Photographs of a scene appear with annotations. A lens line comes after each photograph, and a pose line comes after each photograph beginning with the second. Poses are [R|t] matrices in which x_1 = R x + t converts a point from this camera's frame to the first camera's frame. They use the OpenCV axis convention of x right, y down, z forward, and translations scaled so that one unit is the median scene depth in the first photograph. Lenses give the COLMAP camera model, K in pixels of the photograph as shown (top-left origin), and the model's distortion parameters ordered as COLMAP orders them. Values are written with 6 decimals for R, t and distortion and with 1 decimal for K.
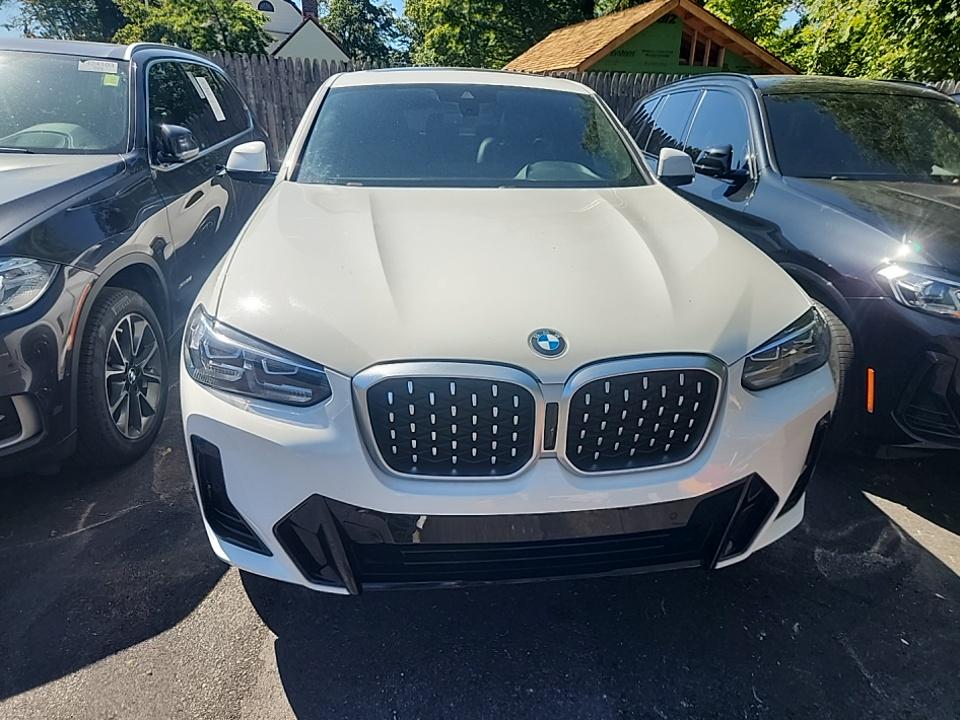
lens RADIAL K [[633.0, 0, 480.0], [0, 633.0, 360.0], [0, 0, 1]] dist [0.056443, -0.053406]
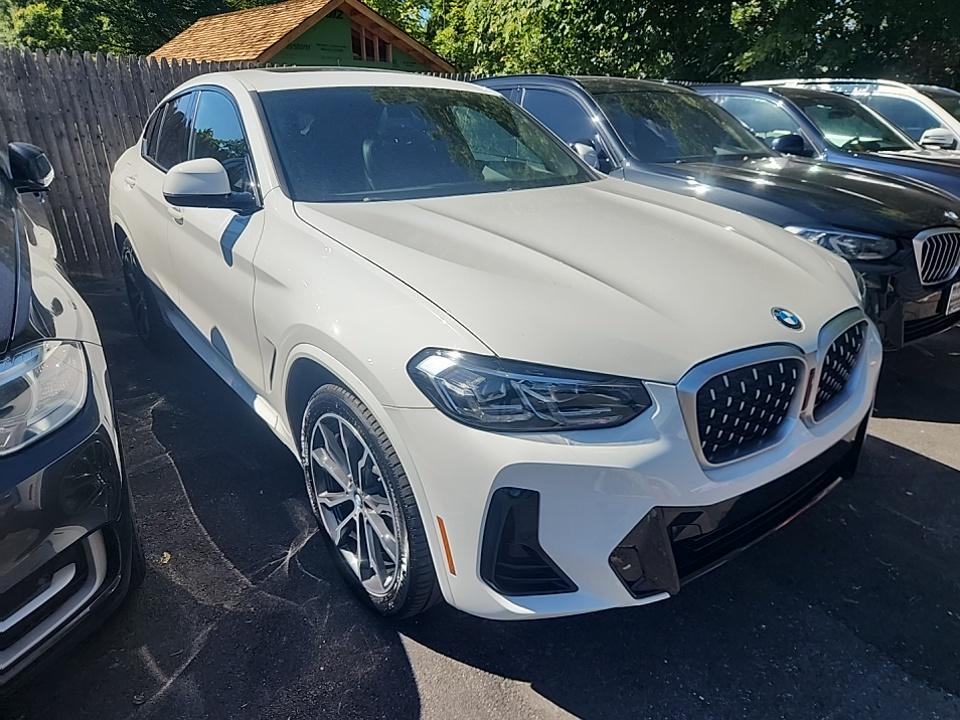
lens RADIAL K [[647.0, 0, 465.3], [0, 647.0, 356.5], [0, 0, 1]] dist [0.014761, -0.006743]
pose [[0.868782, -0.192363, 0.456306, -0.228210], [0.191849, 0.980251, 0.047970, -0.031092], [-0.456522, 0.045867, 0.888529, 0.054071]]
